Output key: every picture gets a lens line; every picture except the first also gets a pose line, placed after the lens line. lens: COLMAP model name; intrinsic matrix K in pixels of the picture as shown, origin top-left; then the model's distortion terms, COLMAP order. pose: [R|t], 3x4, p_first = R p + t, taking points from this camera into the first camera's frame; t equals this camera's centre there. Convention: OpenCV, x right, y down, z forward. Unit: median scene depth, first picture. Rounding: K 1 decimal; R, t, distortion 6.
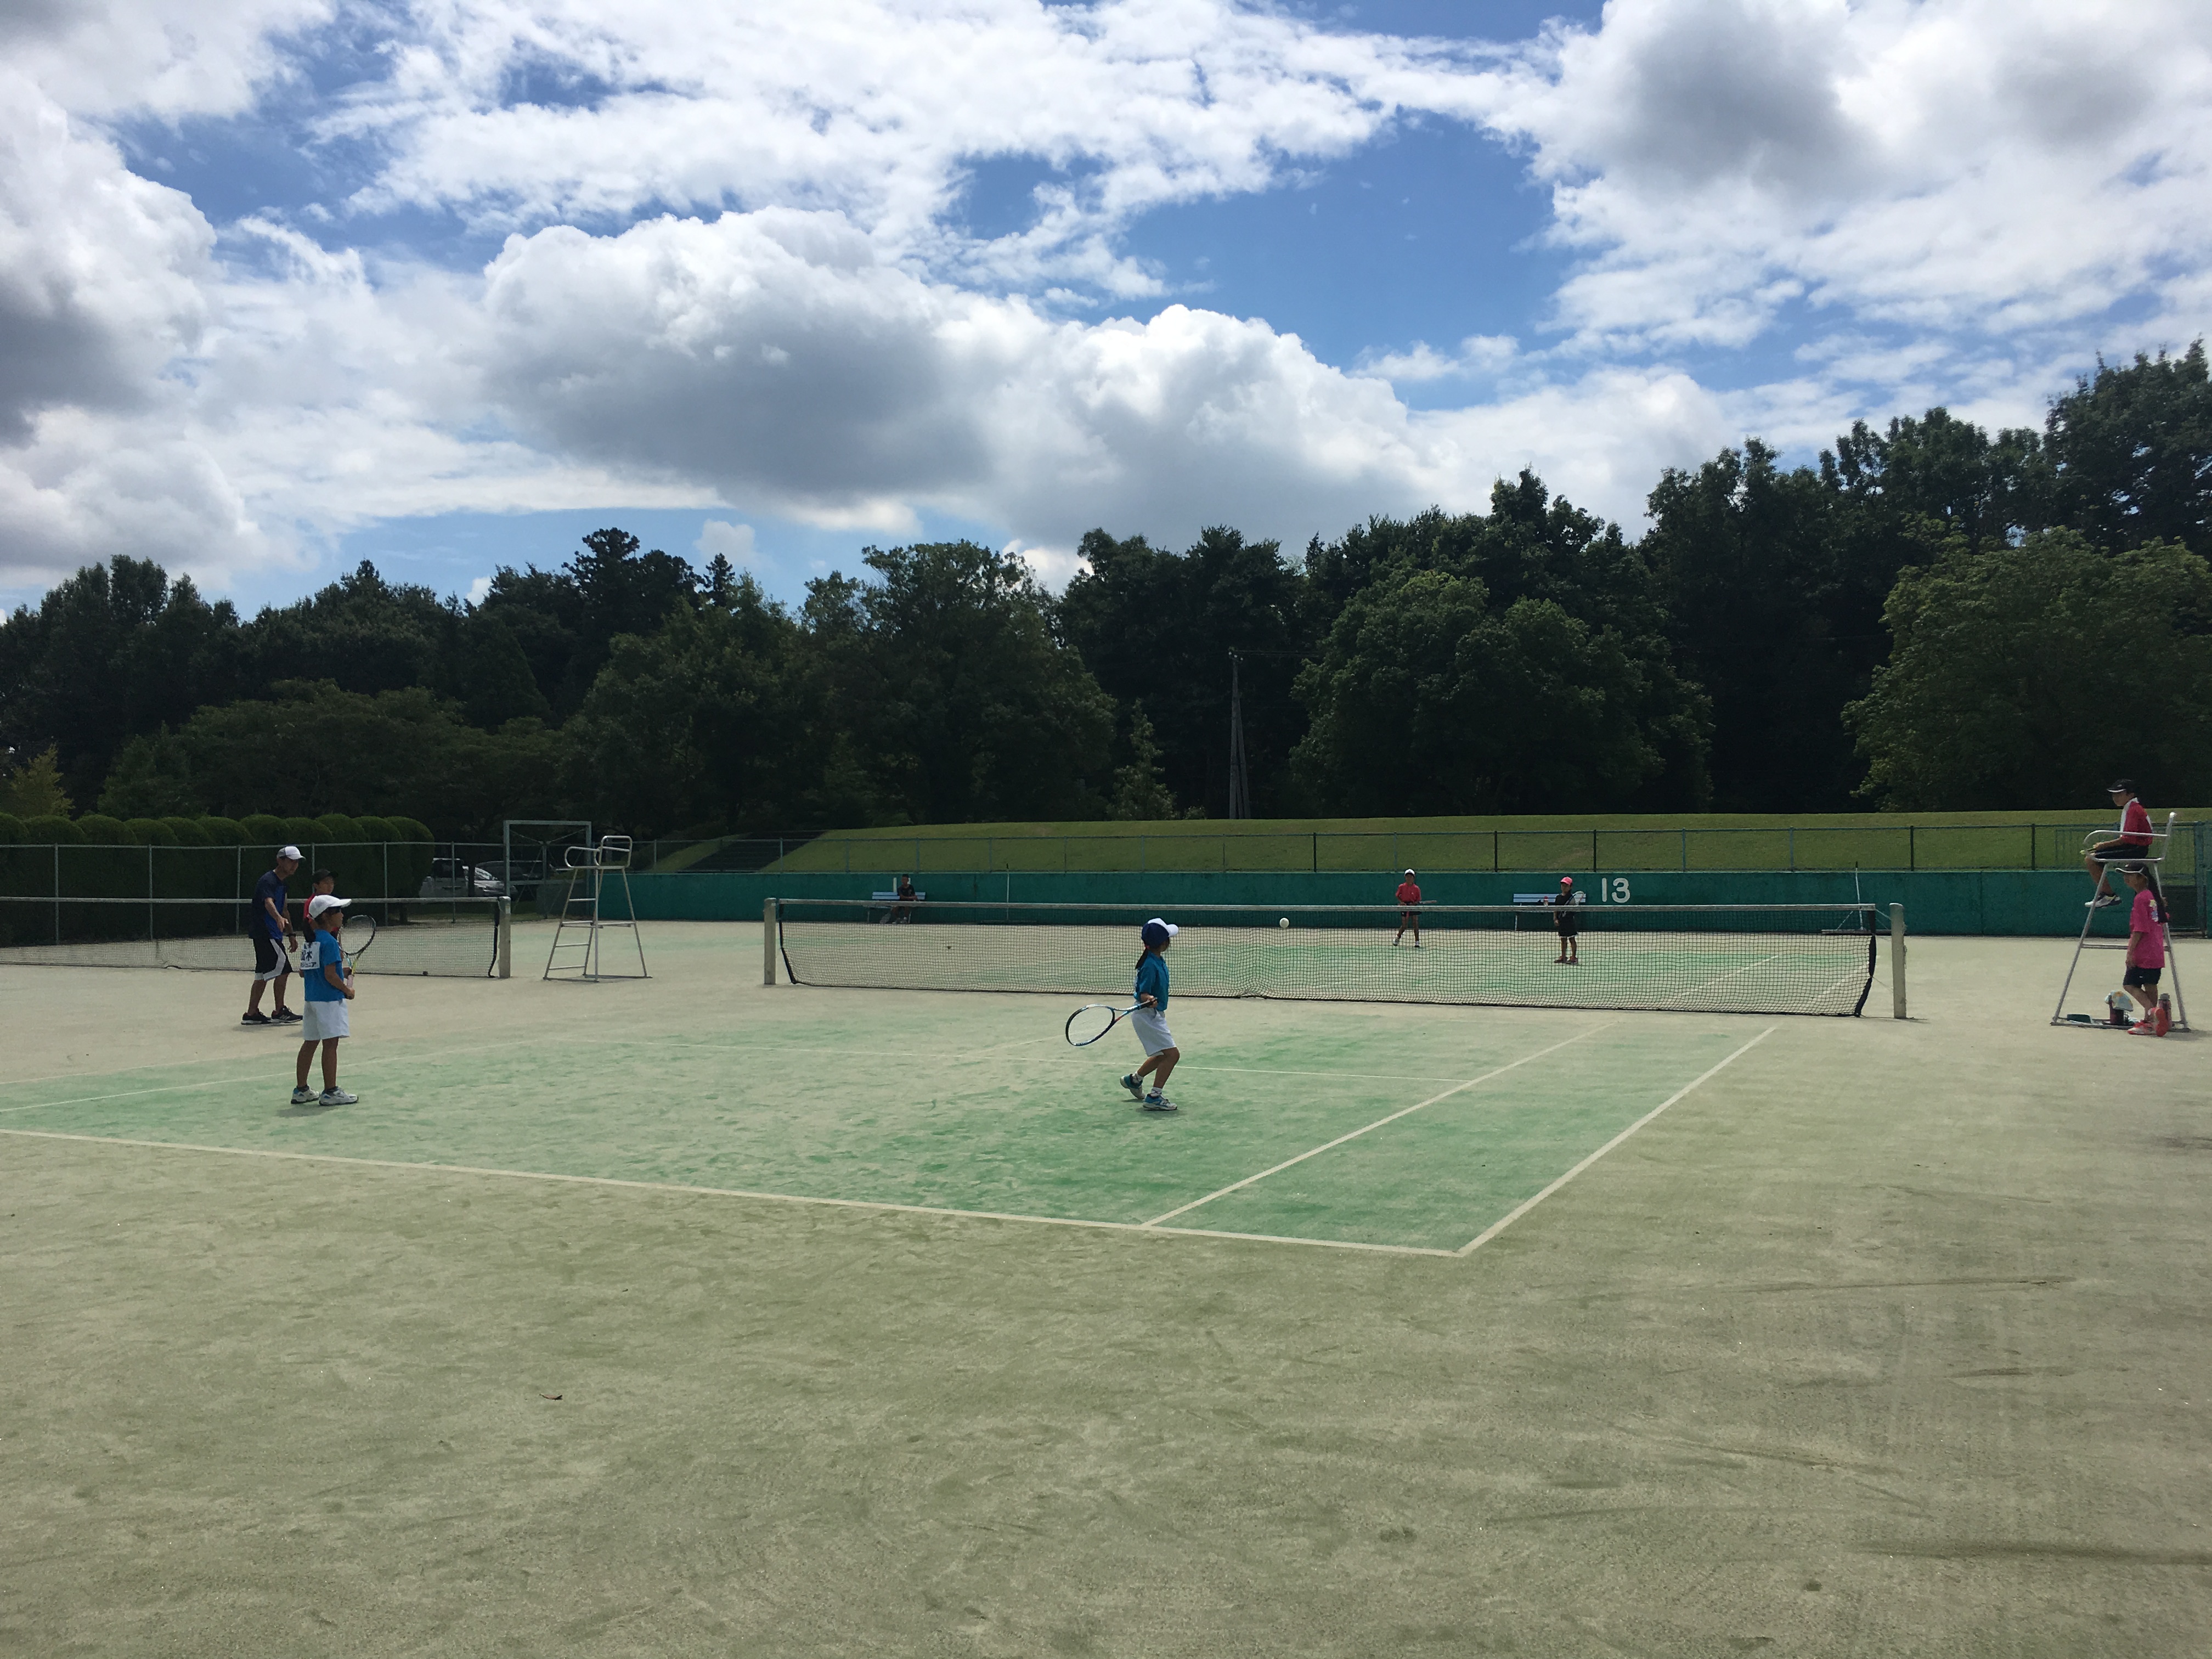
lens RADIAL K [[1872.1, 0, 1100.8], [0, 1872.1, 830.8], [0, 0, 1]] dist [0.077203, -0.101596]
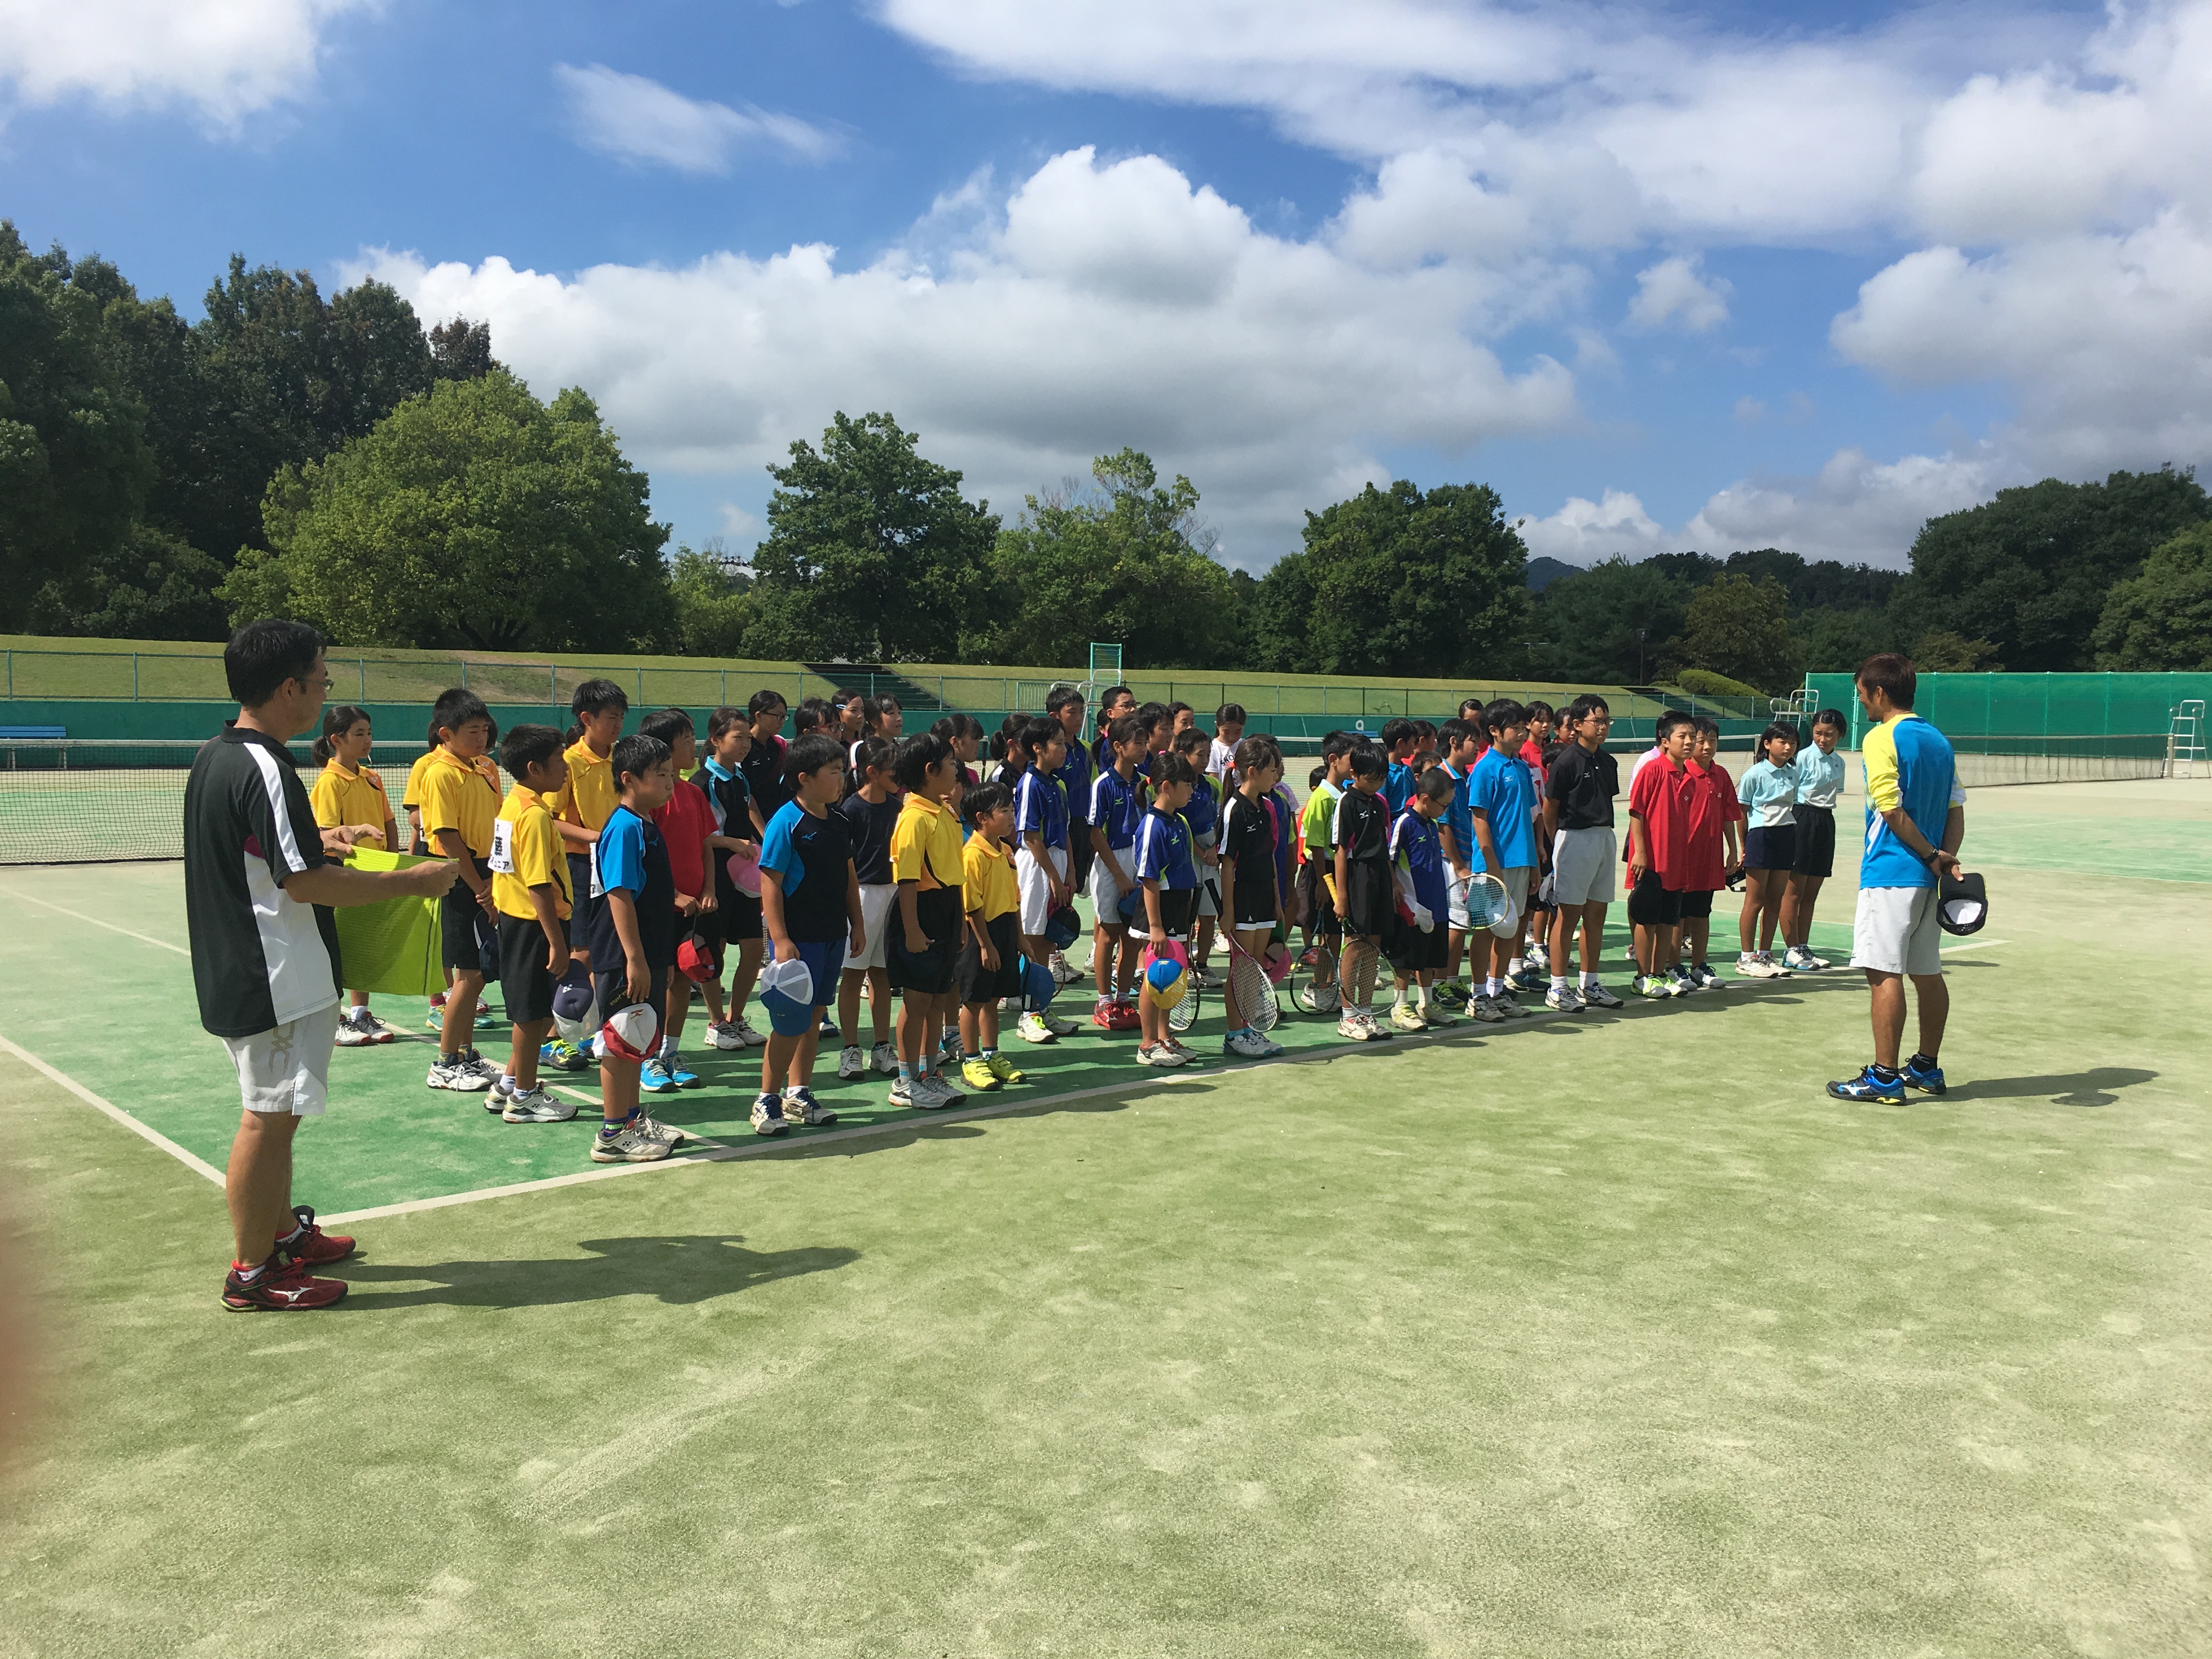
lens RADIAL K [[1872.1, 0, 1100.8], [0, 1872.1, 830.8], [0, 0, 1]] dist [0.077203, -0.101596]
pose [[0.375997, -0.052294, 0.925144, -0.767339], [-0.031582, 0.997103, 0.069197, 0.011081], [-0.926082, -0.055236, 0.373256, 0.416656]]
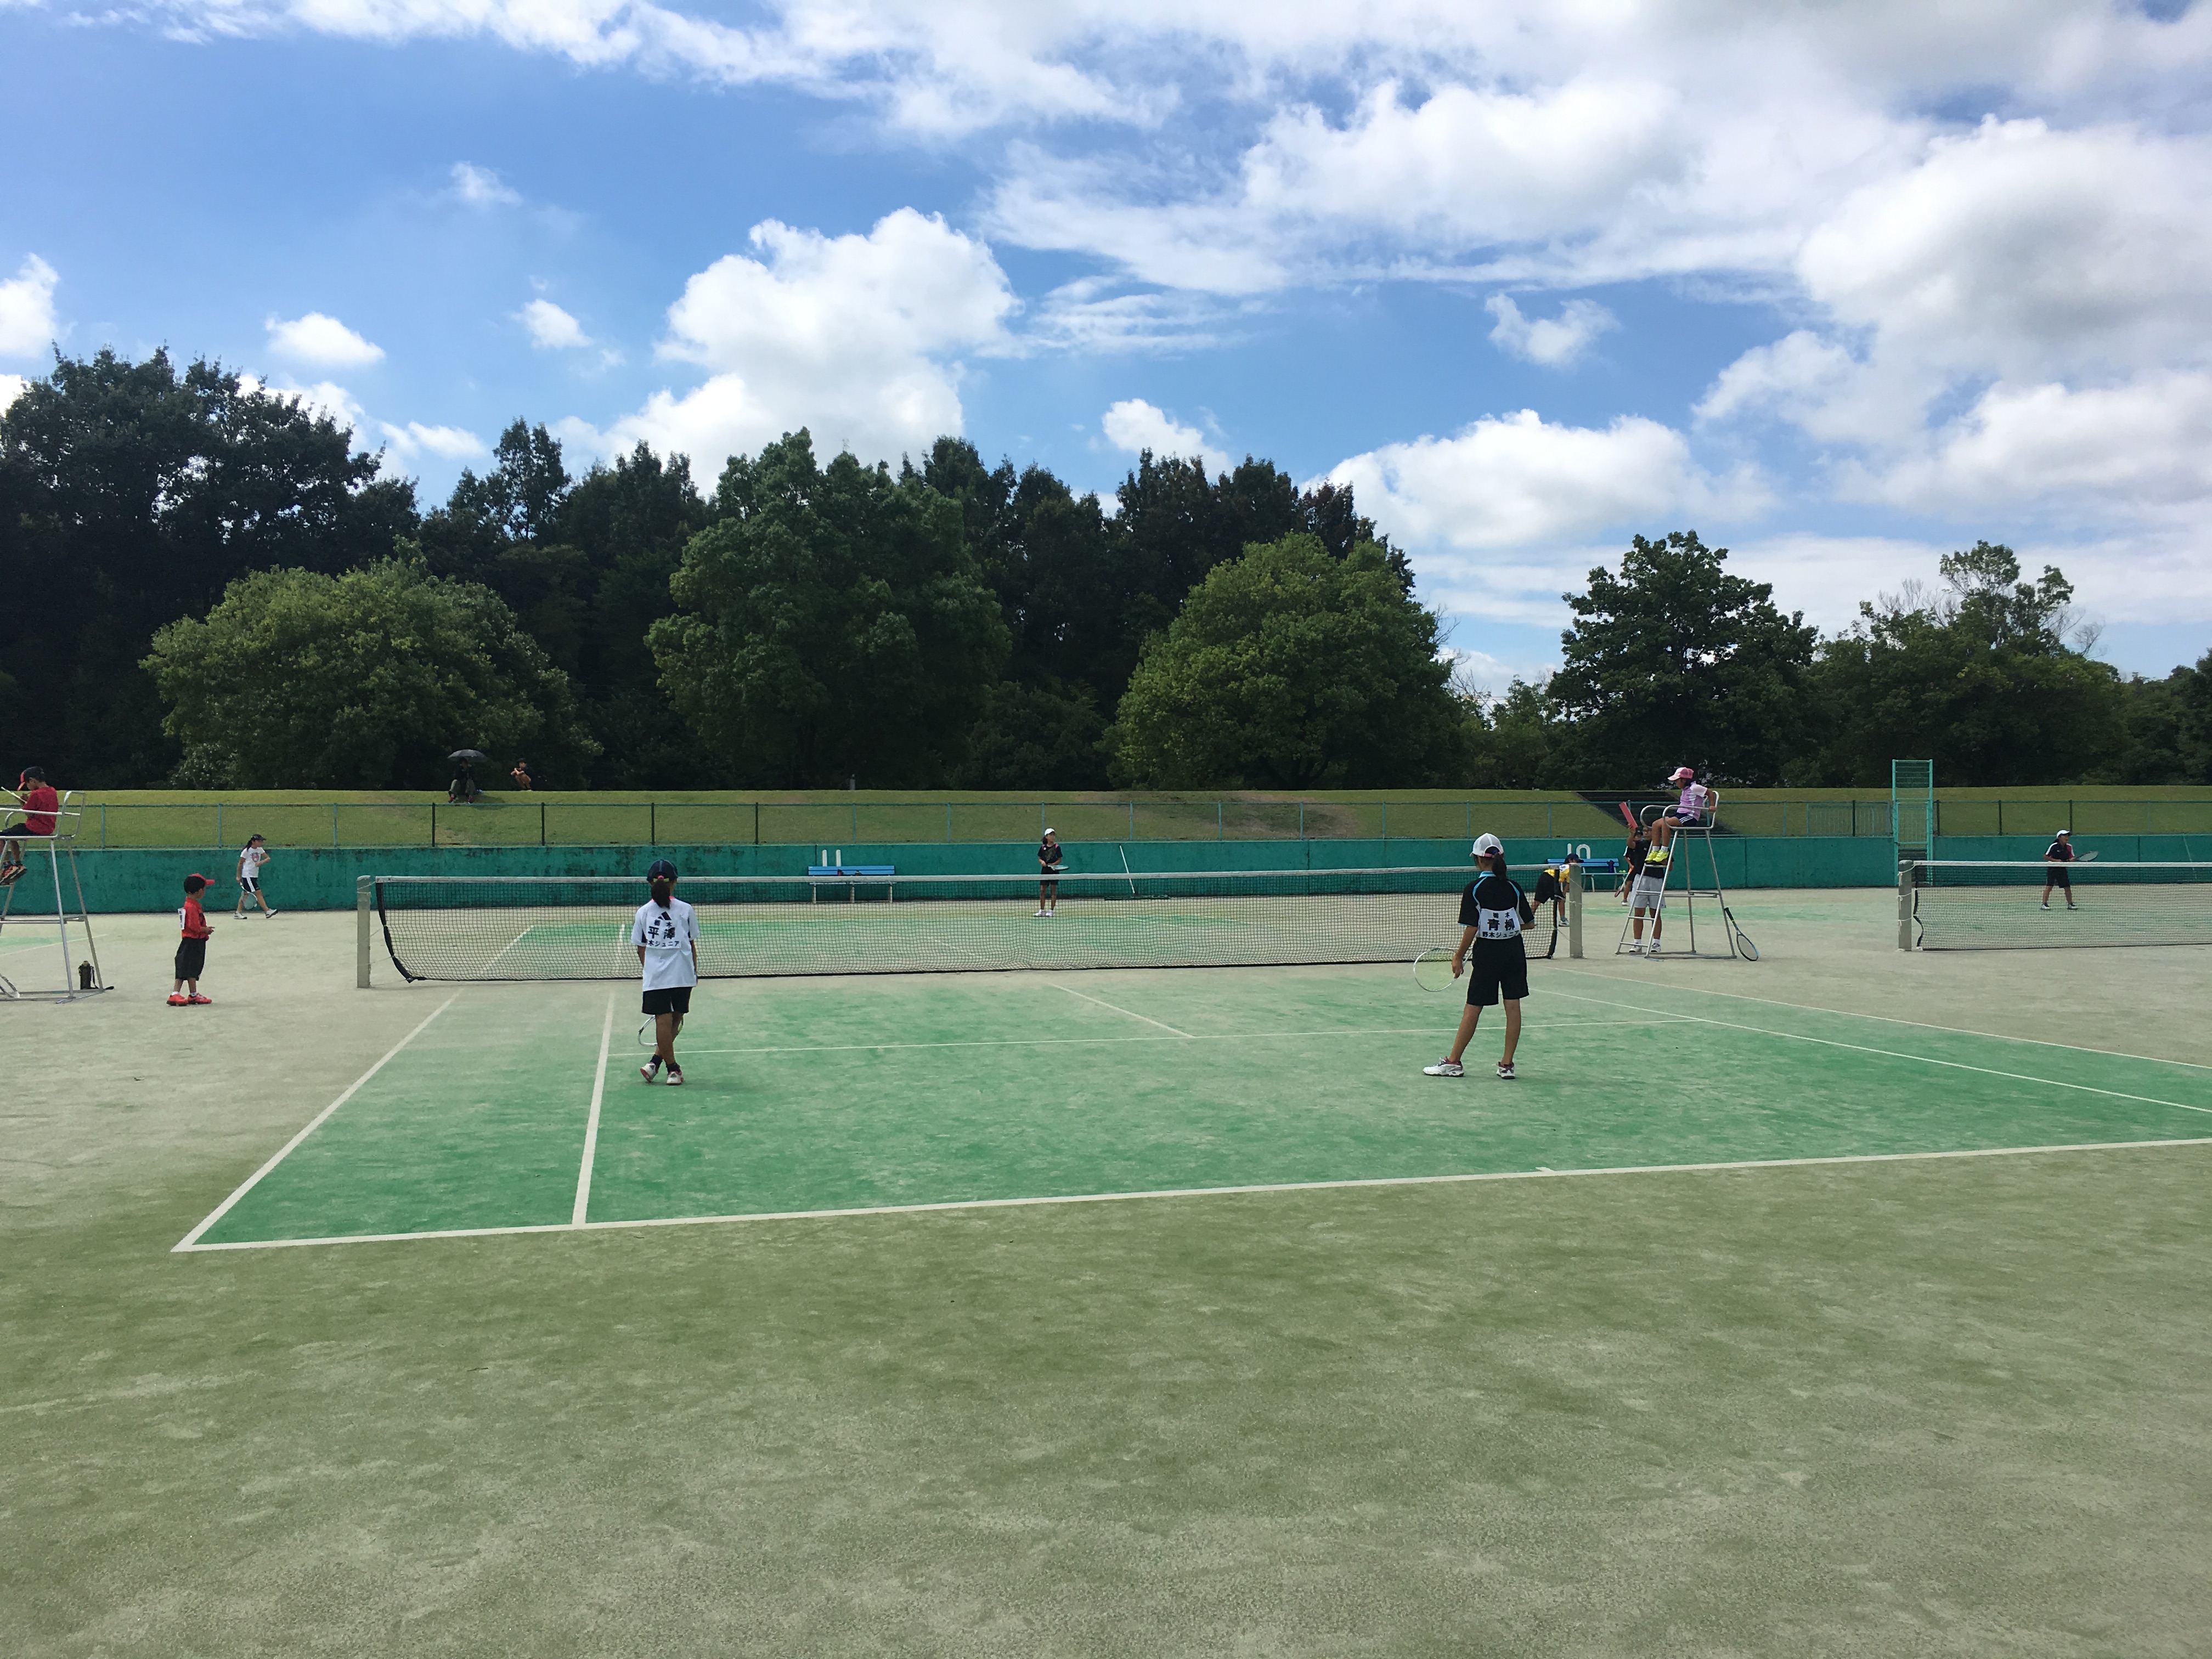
lens RADIAL K [[1872.1, 0, 1100.8], [0, 1872.1, 830.8], [0, 0, 1]] dist [0.077203, -0.101596]
pose [[0.763226, -0.000002, 0.646131, -0.735262], [-0.008019, 0.999923, 0.009476, 0.009928], [-0.646082, -0.012414, 0.763167, 0.364396]]
